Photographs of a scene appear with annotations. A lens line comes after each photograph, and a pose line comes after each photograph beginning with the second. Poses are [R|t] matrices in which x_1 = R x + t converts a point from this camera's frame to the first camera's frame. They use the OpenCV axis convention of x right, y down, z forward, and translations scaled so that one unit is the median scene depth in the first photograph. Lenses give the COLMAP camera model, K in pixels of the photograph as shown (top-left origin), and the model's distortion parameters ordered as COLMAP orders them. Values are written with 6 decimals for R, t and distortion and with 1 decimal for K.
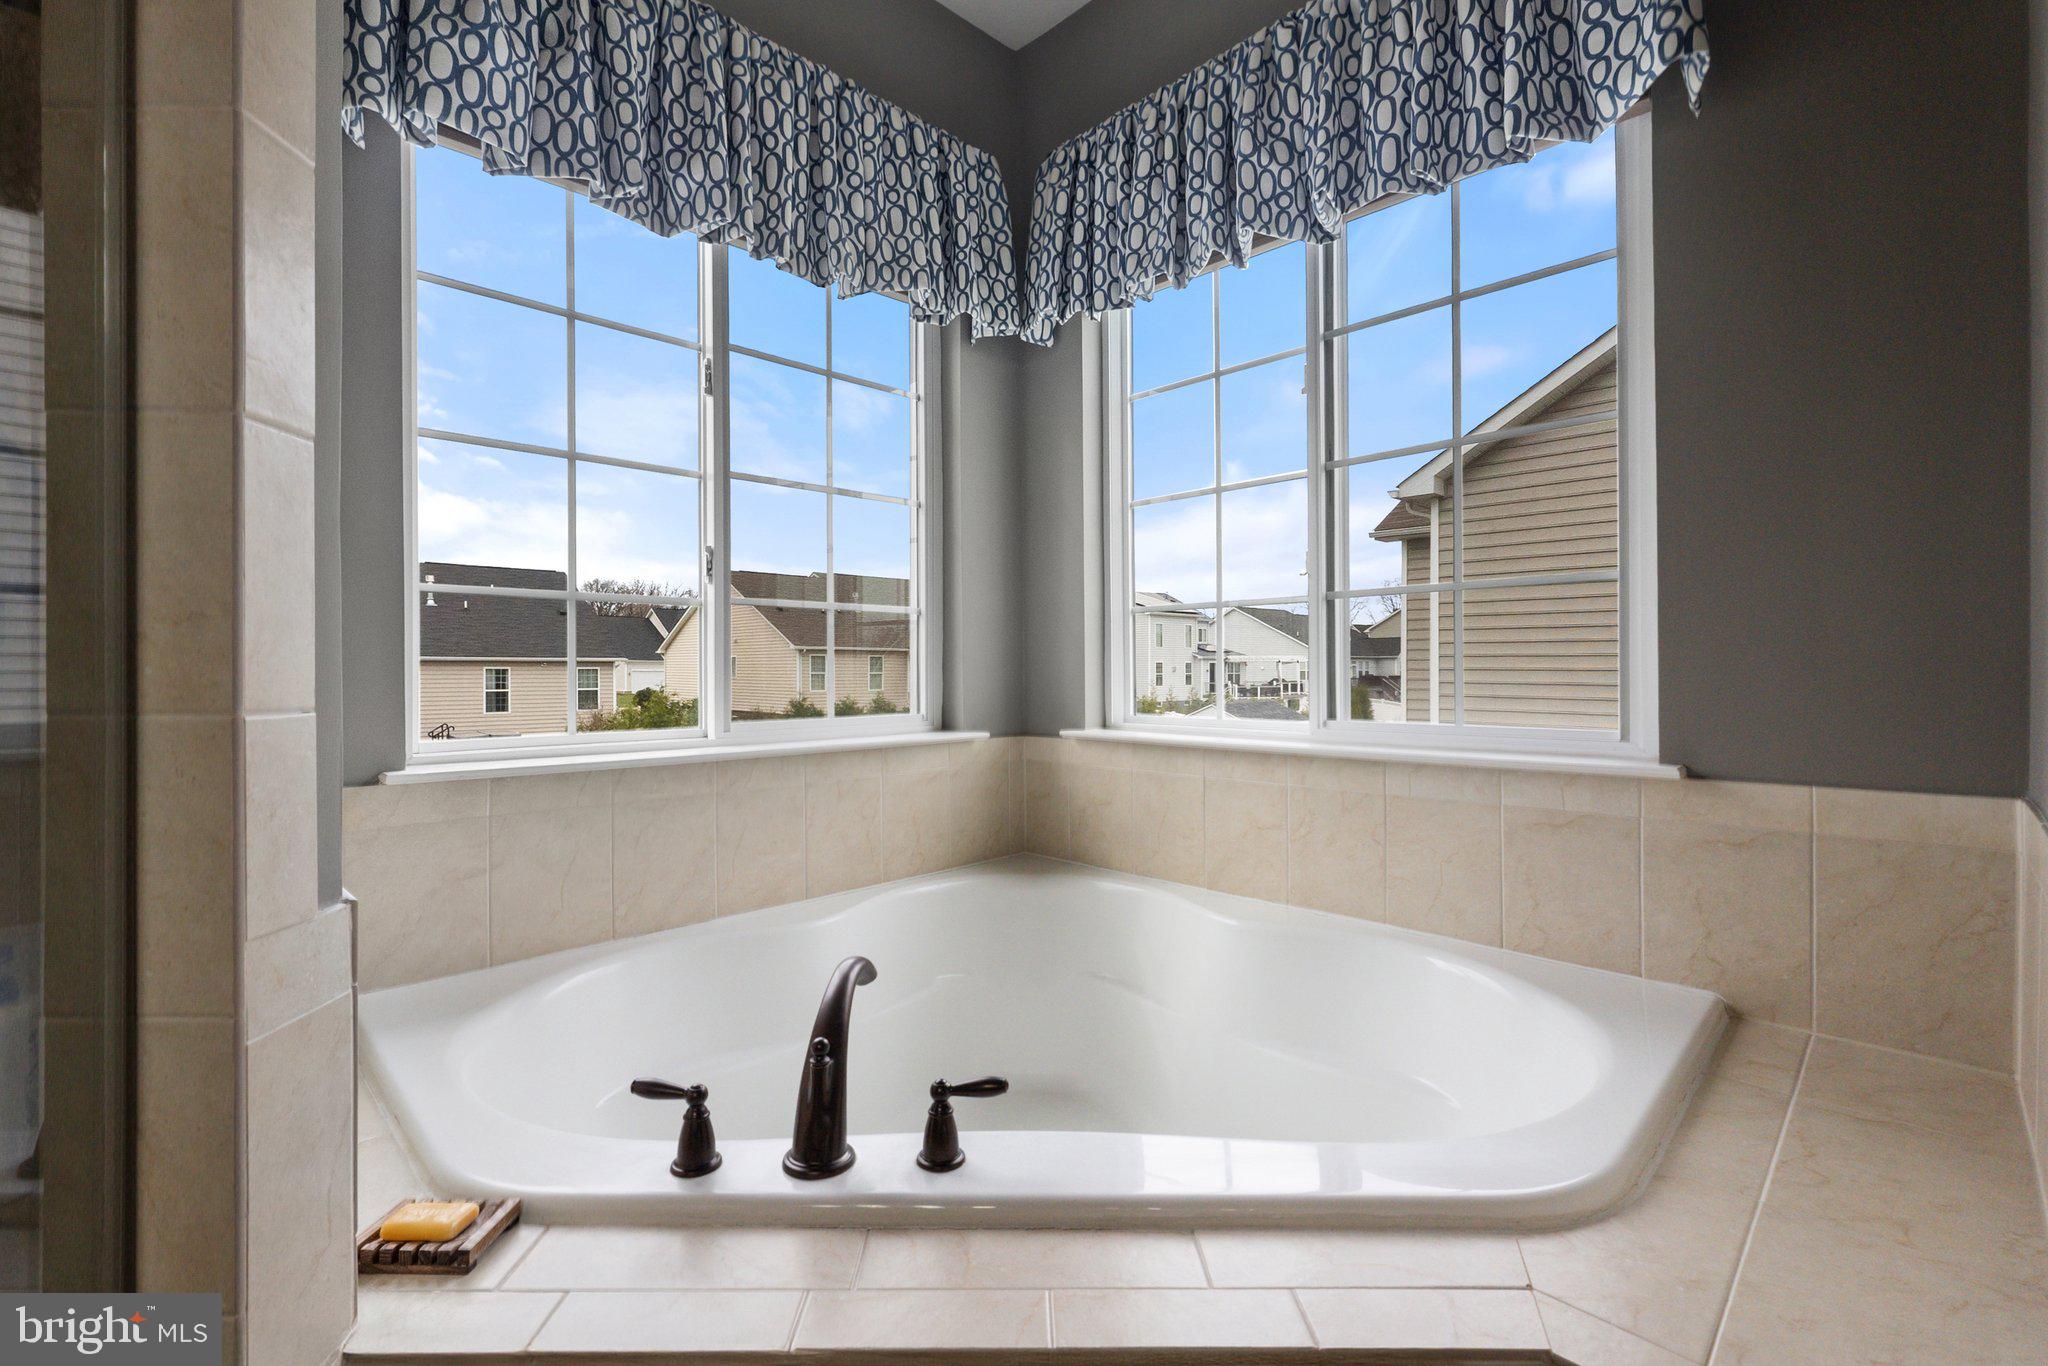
lens RADIAL K [[887.7, 0, 1009.2], [0, 887.7, 674.1], [0, 0, 1]] dist [-0.005361, -0.000209]
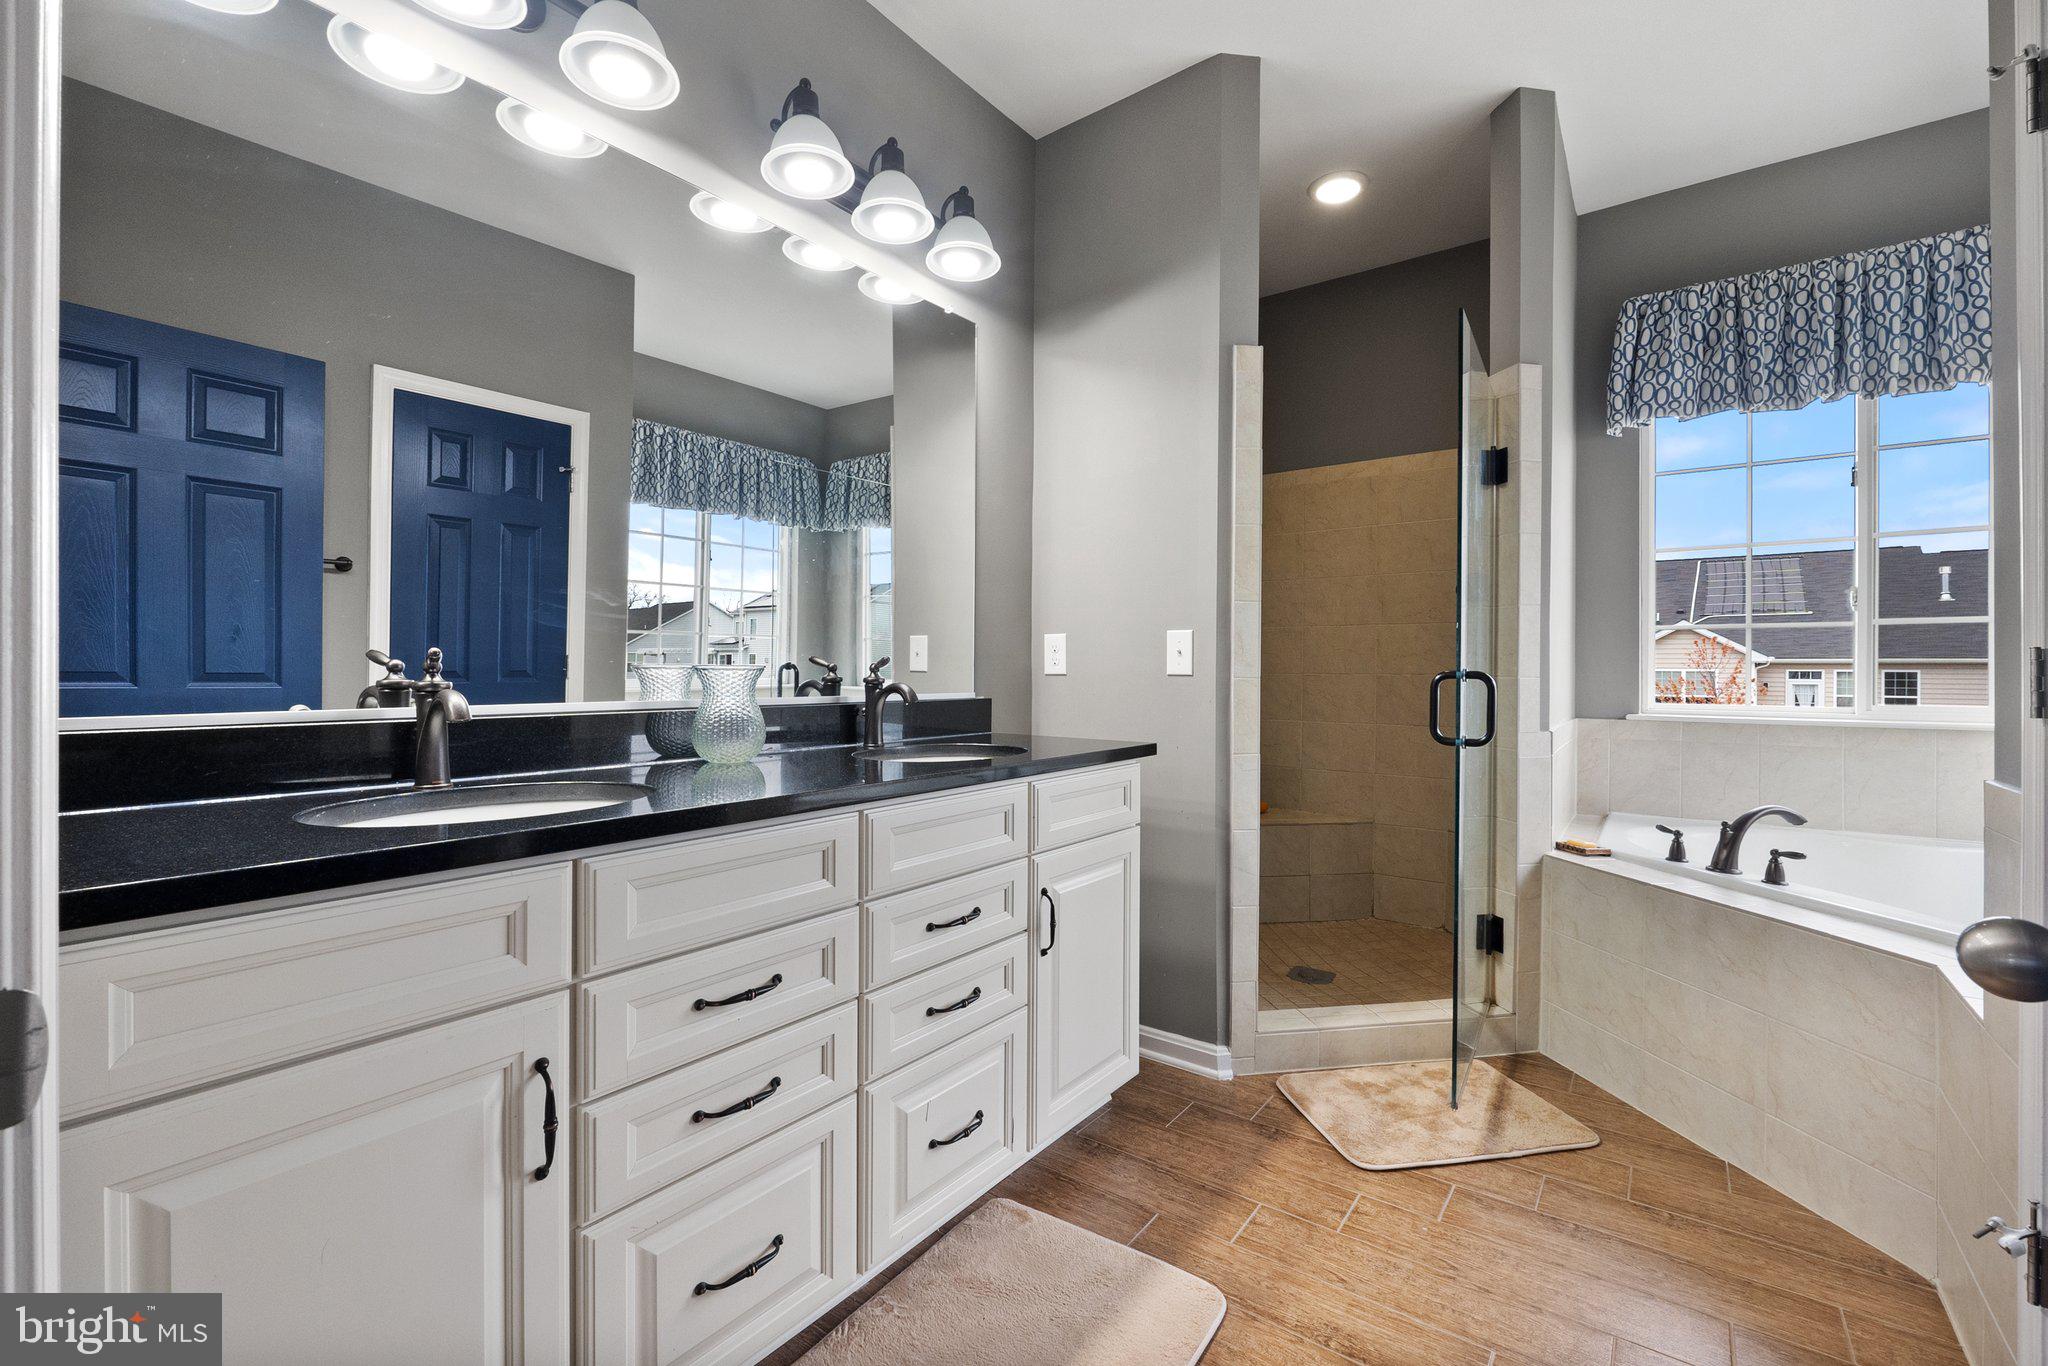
lens RADIAL K [[887.7, 0, 1013.3], [0, 887.7, 661.4], [0, 0, 1]] dist [-0.005361, -0.000209]
pose [[0.150191, -0.005342, -0.988643, 1.170308], [-0.013070, 0.999887, -0.007388, 0.012894], [0.988571, 0.014031, 0.150104, -0.799176]]
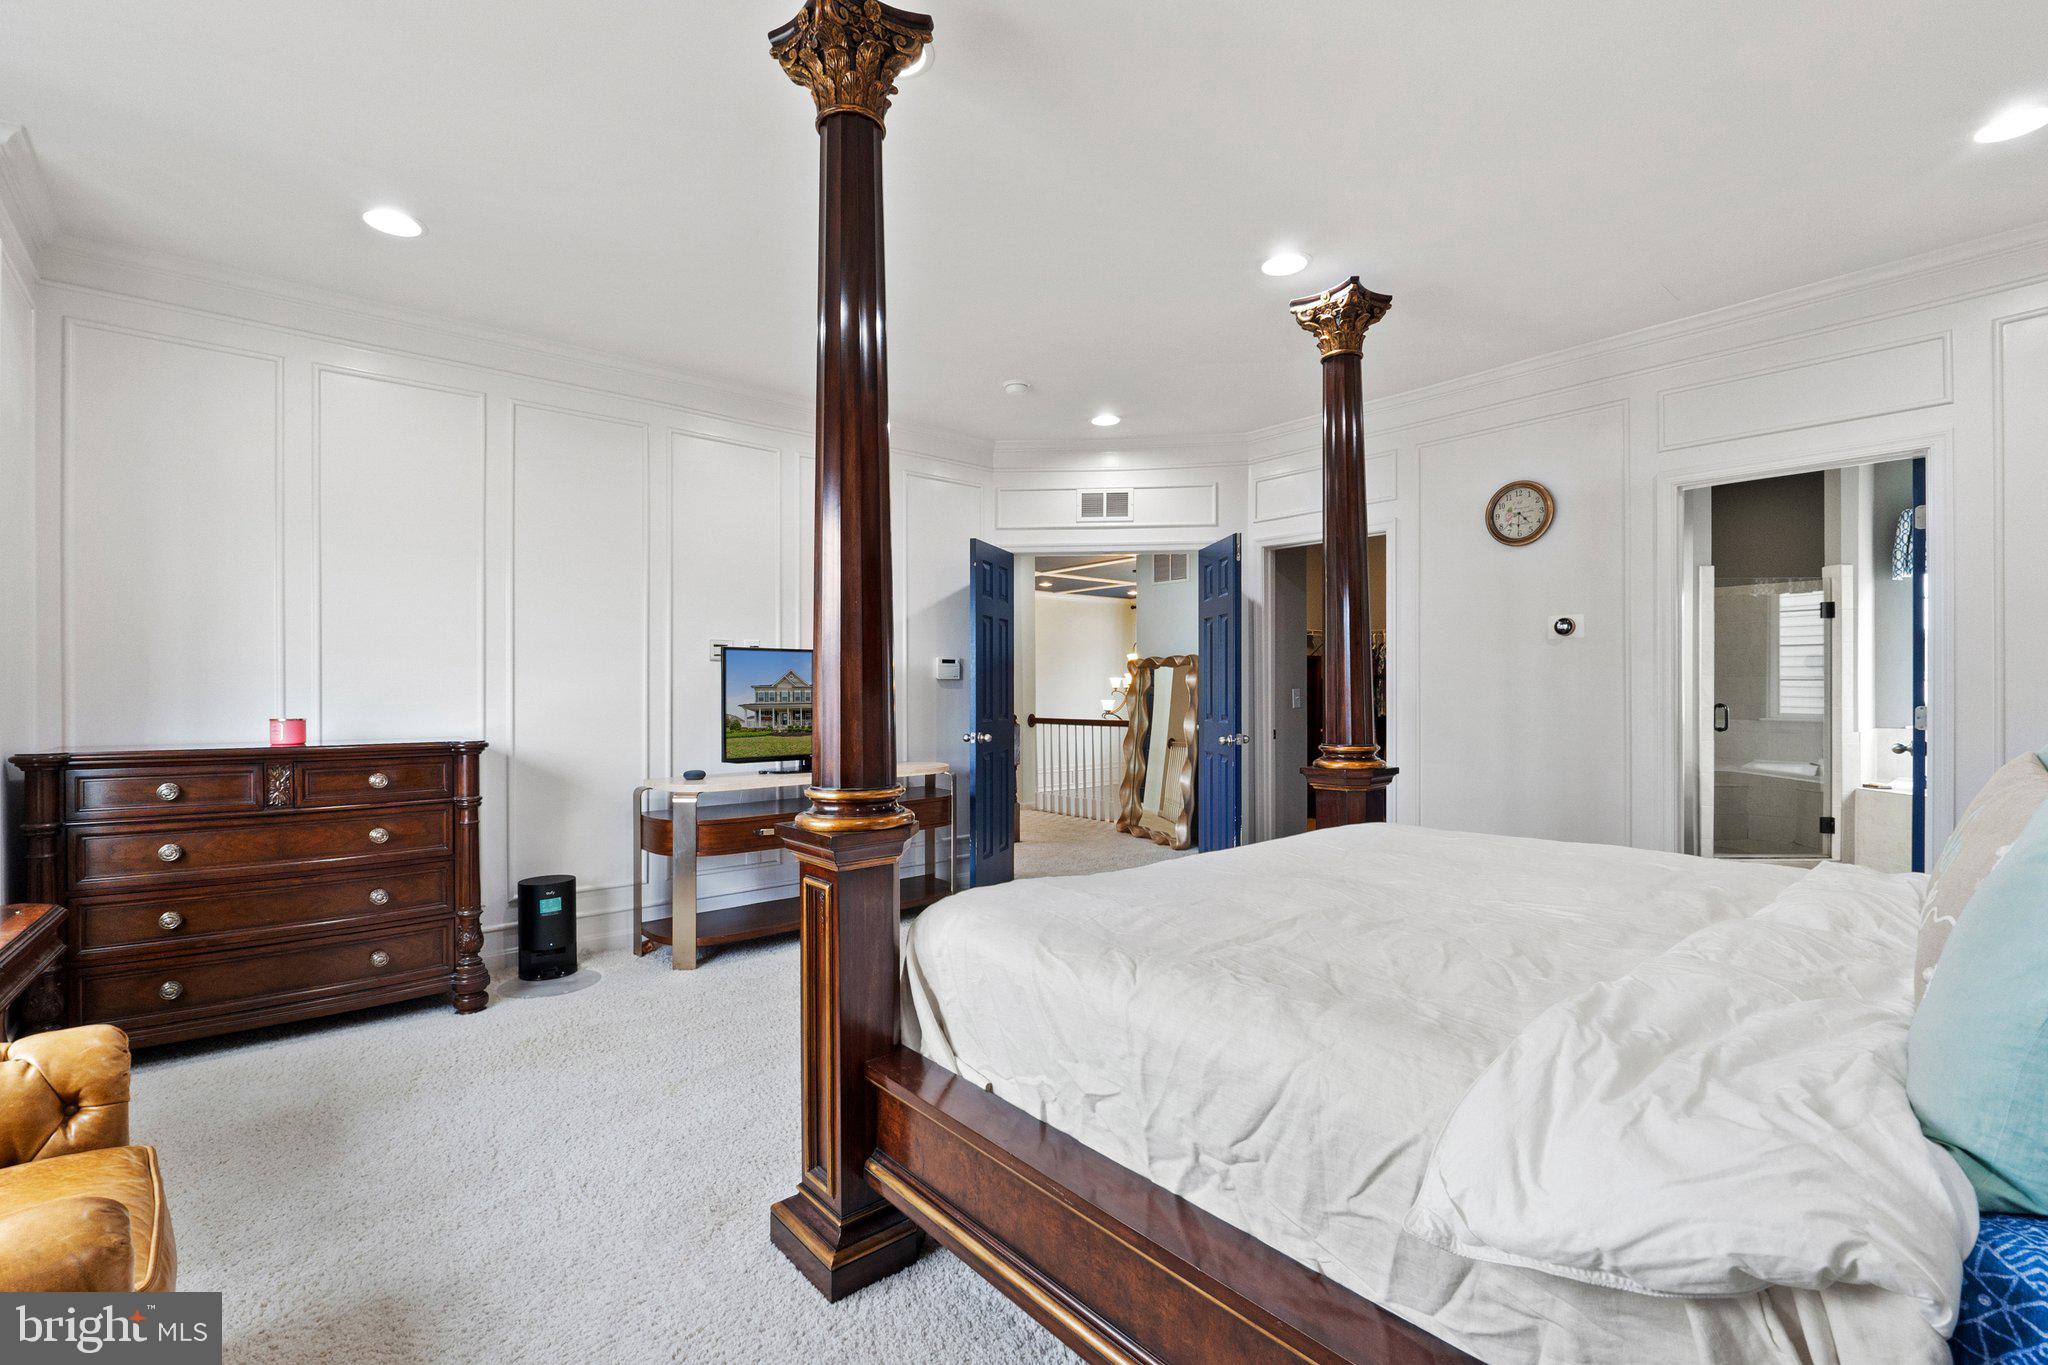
lens RADIAL K [[887.7, 0, 1029.1], [0, 887.7, 692.2], [0, 0, 1]] dist [-0.005361, -0.000209]
pose [[-0.062908, -0.008253, -0.997985, 3.499492], [-0.006716, 0.999947, -0.007846, 0.007207], [0.997997, 0.006209, -0.062960, -2.714227]]
